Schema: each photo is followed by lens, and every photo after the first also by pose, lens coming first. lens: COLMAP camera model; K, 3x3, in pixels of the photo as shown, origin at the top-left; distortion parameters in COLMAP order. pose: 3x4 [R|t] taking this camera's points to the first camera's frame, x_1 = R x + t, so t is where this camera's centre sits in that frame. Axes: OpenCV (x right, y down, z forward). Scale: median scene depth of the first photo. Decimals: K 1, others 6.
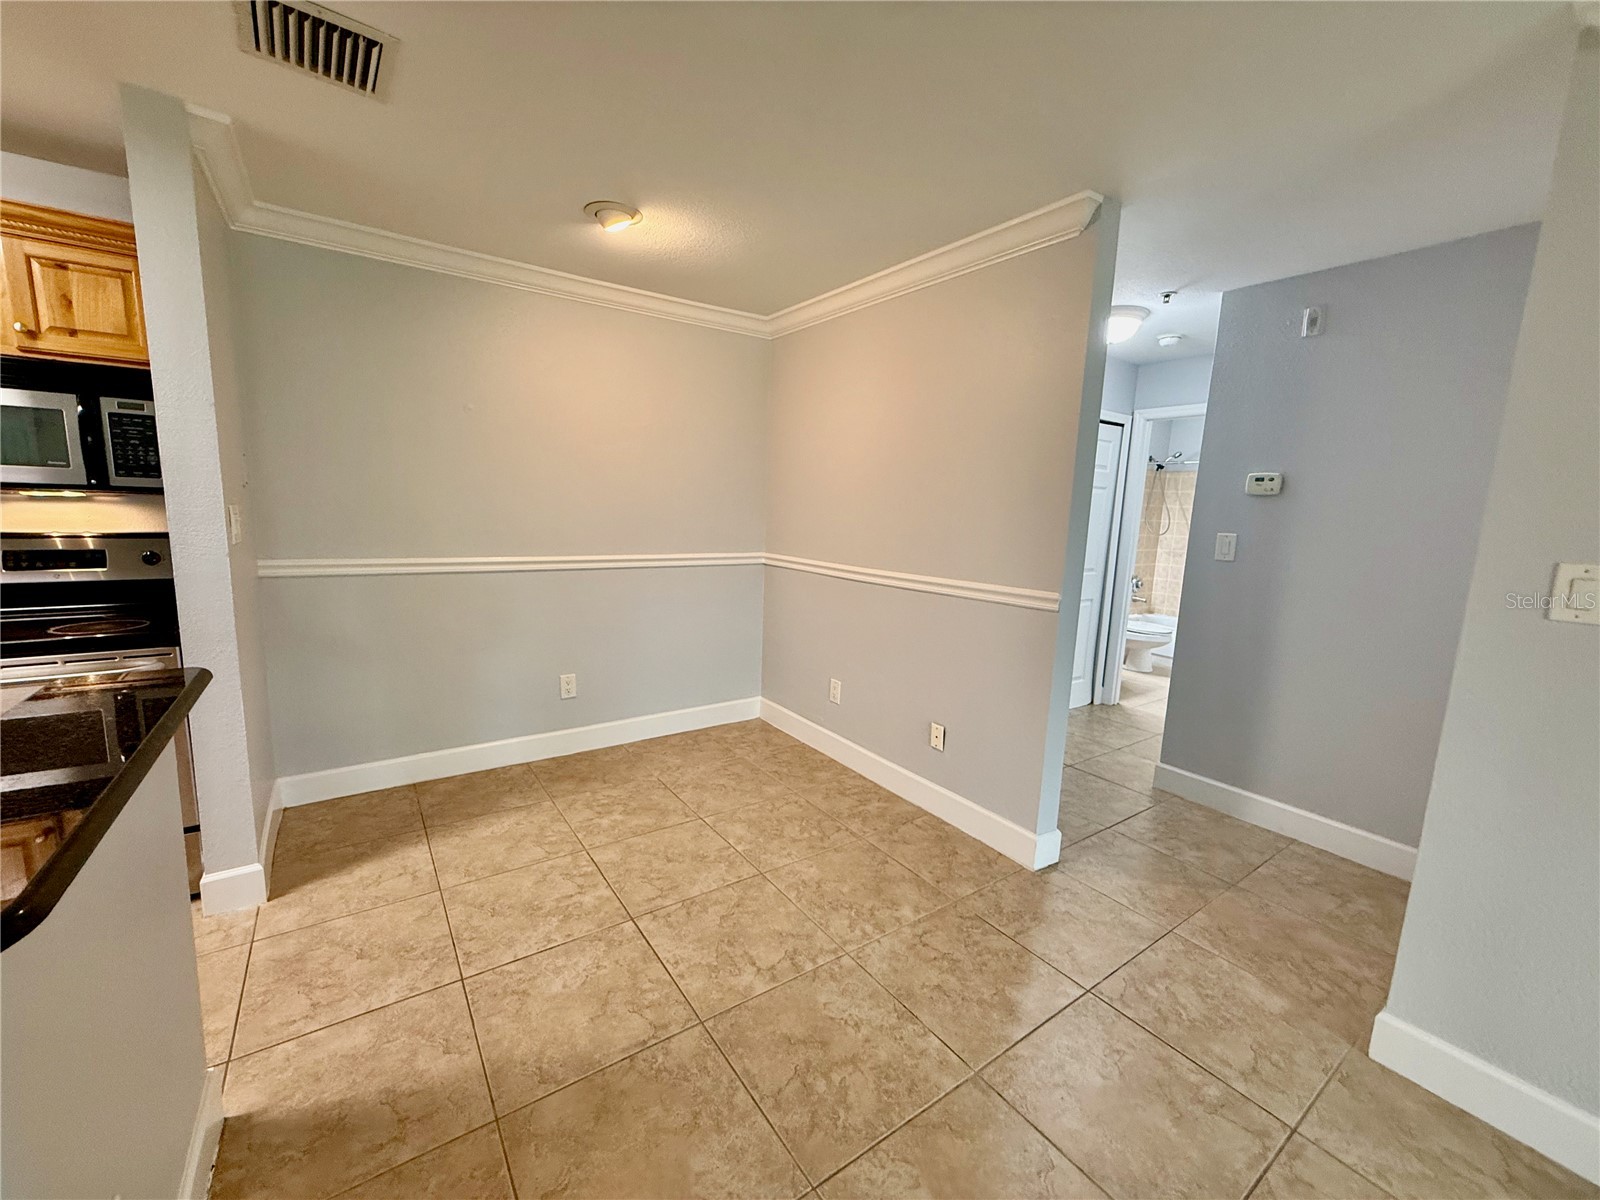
lens RADIAL K [[638.4, 0, 790.4], [0, 638.4, 600.6], [0, 0, 1]] dist [-0.000212, 0.000067]
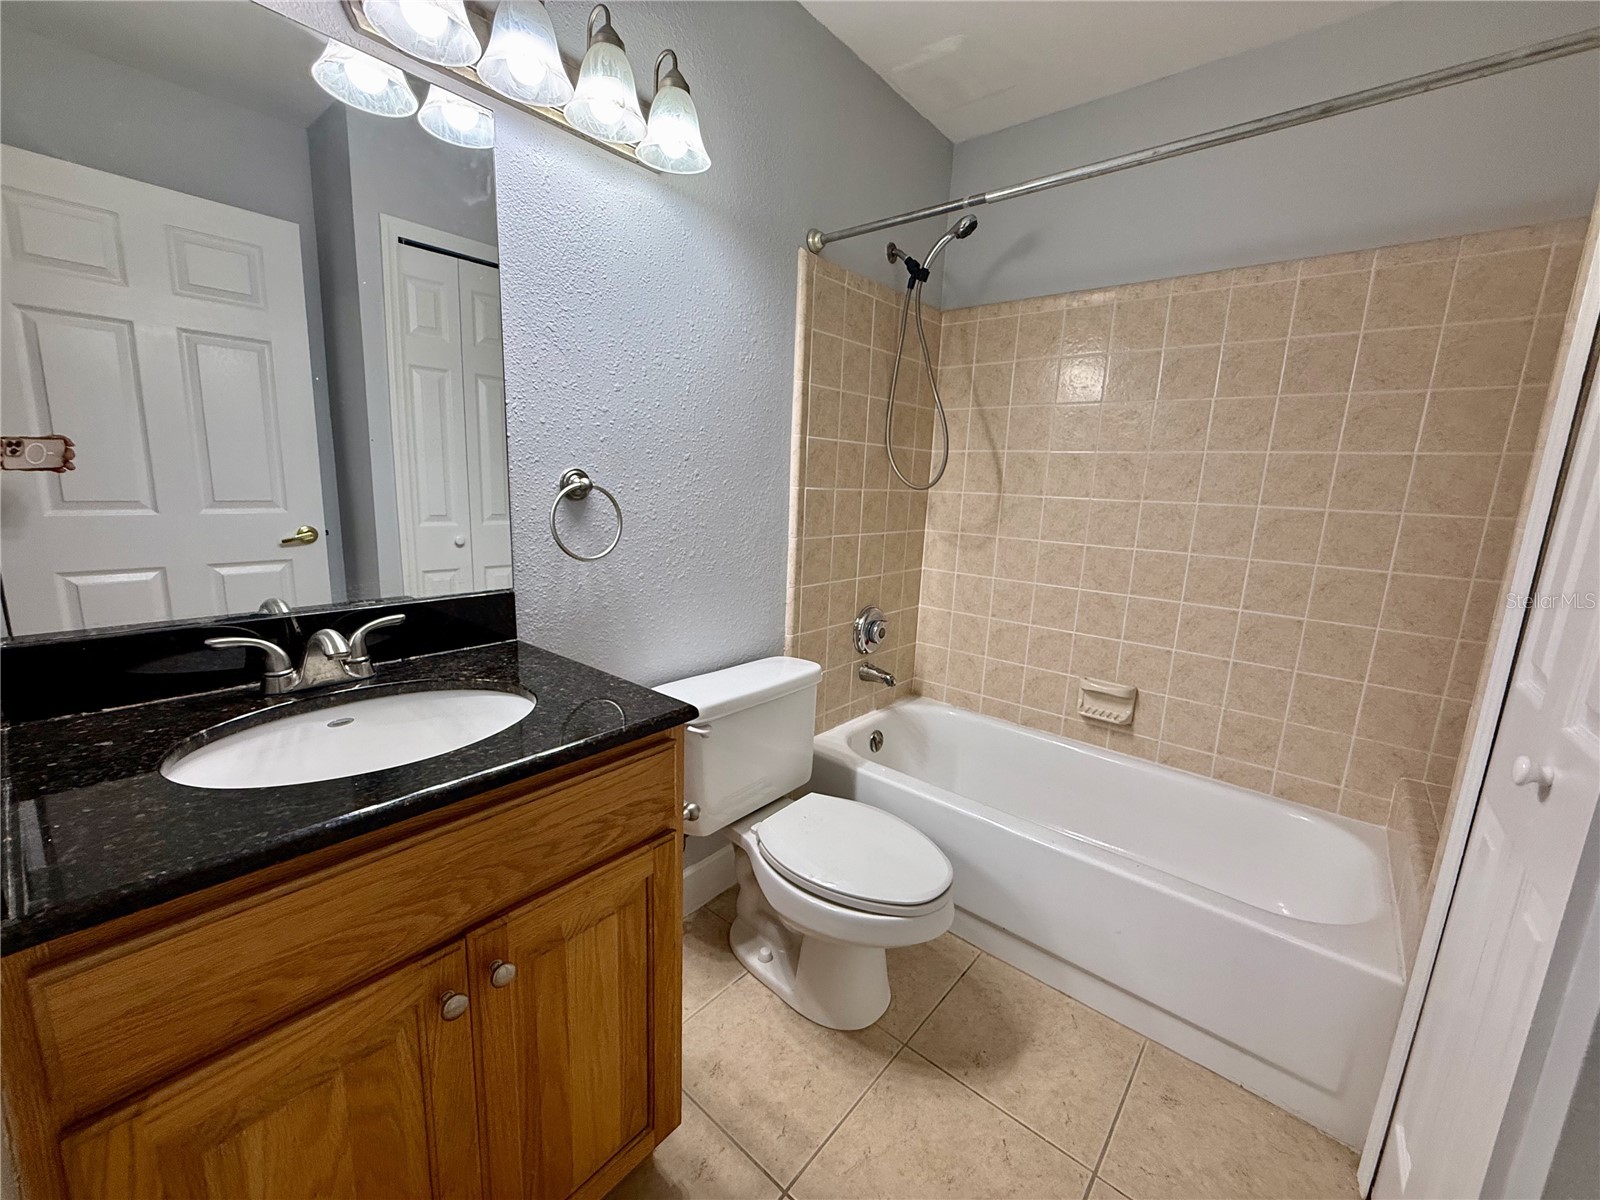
lens RADIAL K [[638.4, 0, 790.4], [0, 638.4, 600.6], [0, 0, 1]] dist [-0.000212, 0.000067]
pose [[0.967525, -0.044449, 0.248838, 0.411838], [0.032213, 0.998073, 0.053035, -0.062027], [-0.250716, -0.043297, 0.967092, 0.668901]]
